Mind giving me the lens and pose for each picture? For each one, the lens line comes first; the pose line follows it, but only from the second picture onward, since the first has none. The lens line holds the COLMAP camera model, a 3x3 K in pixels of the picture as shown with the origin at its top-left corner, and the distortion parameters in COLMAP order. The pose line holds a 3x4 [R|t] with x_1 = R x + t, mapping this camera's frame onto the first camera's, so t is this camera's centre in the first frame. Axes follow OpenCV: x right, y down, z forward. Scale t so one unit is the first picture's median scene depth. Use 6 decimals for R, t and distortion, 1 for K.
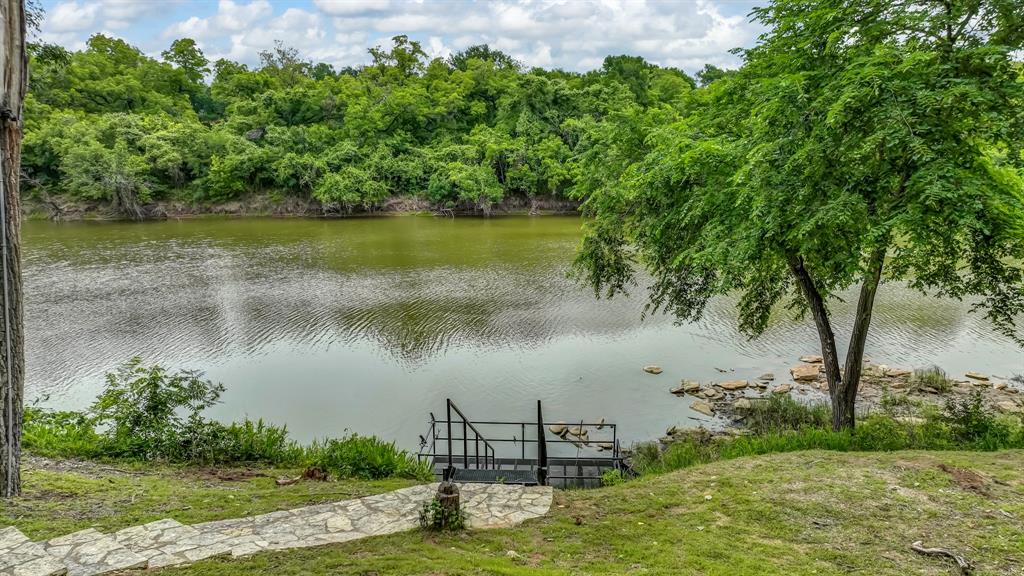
lens RADIAL K [[709.3, 0, 514.9], [0, 709.3, 291.2], [0, 0, 1]] dist [0.004892, 0.001304]
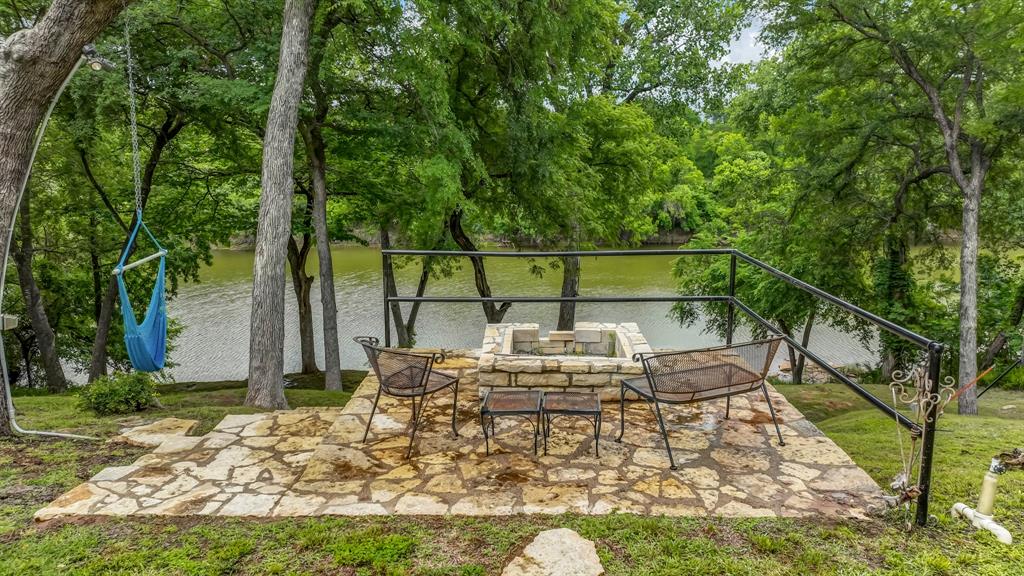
lens RADIAL K [[709.3, 0, 509.3], [0, 709.3, 285.0], [0, 0, 1]] dist [0.004892, 0.001304]
pose [[0.999984, 0.004351, -0.003698, -0.073638], [-0.004407, 0.999873, -0.015308, -0.015937], [0.003631, 0.015324, 0.999876, -0.204962]]
